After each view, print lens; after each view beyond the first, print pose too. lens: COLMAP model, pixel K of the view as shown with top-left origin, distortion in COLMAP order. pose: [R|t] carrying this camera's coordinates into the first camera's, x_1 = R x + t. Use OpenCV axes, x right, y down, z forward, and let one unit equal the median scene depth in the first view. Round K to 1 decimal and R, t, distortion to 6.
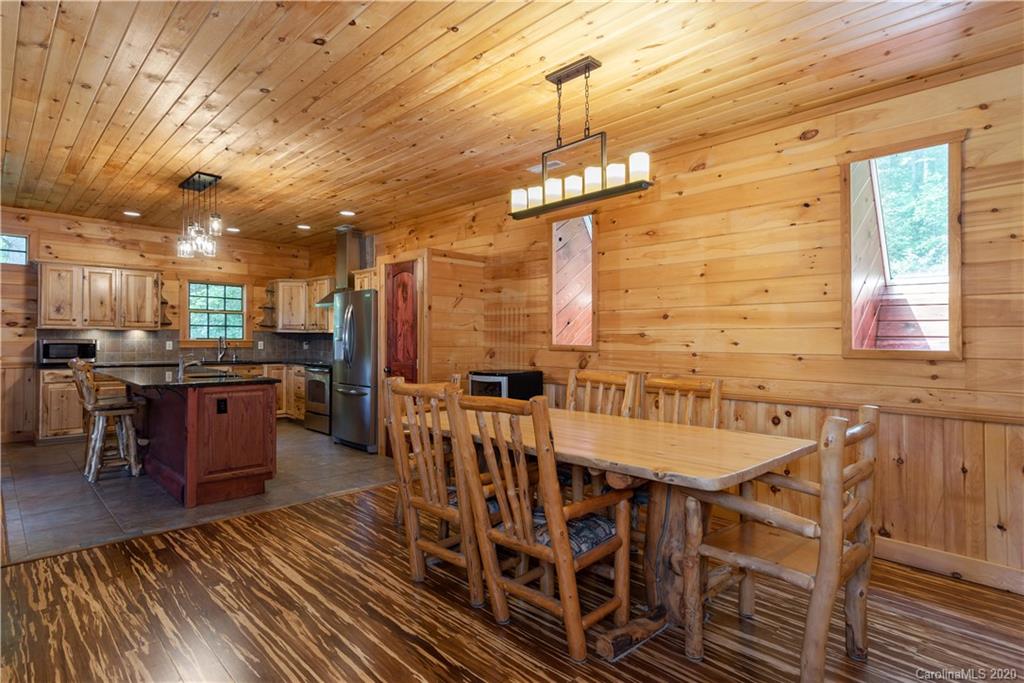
lens RADIAL K [[508.8, 0, 522.4], [0, 508.8, 337.4], [0, 0, 1]] dist [-0.006264, -0.001881]
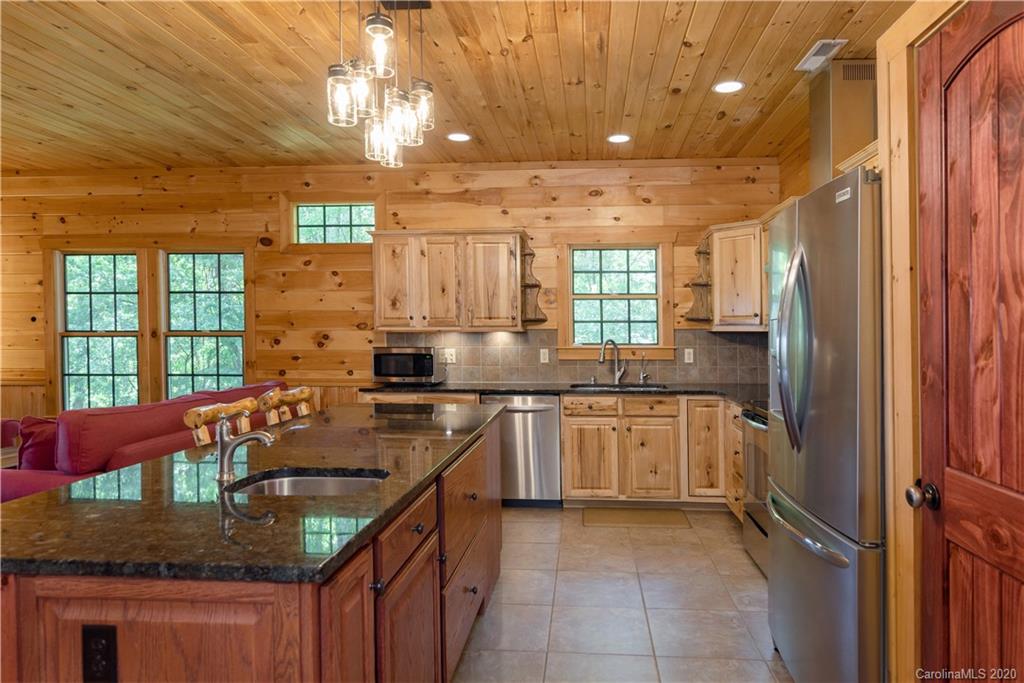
lens RADIAL K [[644.8, 0, 539.2], [0, 644.8, 345.2], [0, 0, 1]] dist [-0.015080, 0.001788]
pose [[0.650201, 0.003317, -0.759755, -0.142165], [0.012156, 0.999817, 0.014768, -0.010363], [0.759665, -0.018838, 0.650042, 0.613620]]
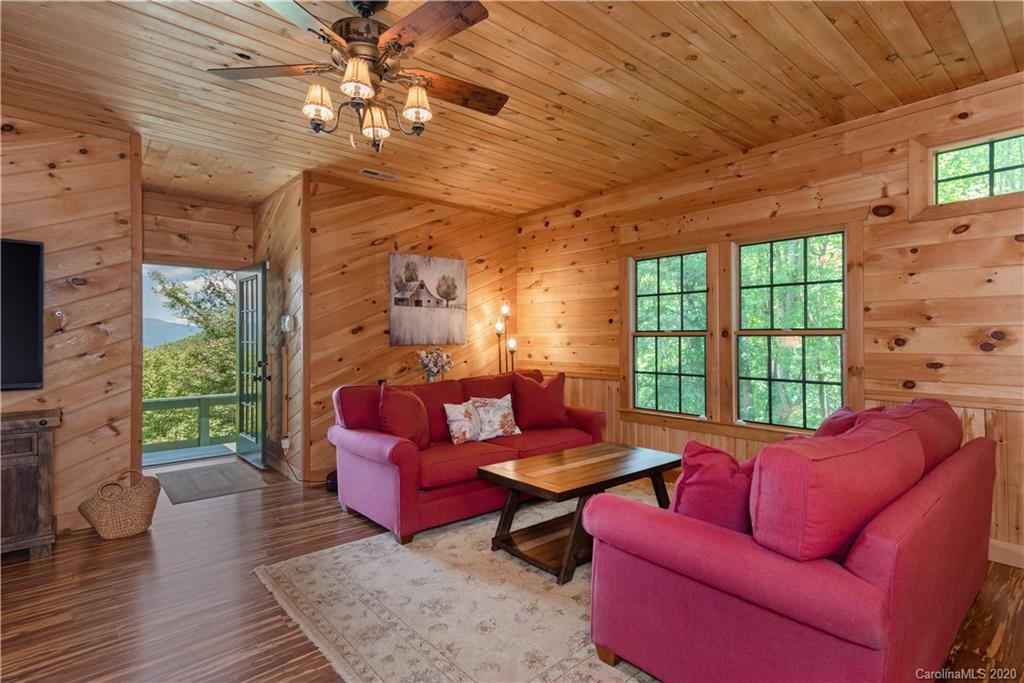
lens RADIAL K [[501.7, 0, 472.7], [0, 501.7, 331.7], [0, 0, 1]] dist [0.035470, -0.002600]
pose [[-0.143800, -0.025642, -0.989274, -0.494477], [0.004701, 0.999635, -0.026594, -0.005003], [0.989596, -0.008474, -0.143627, 0.552539]]
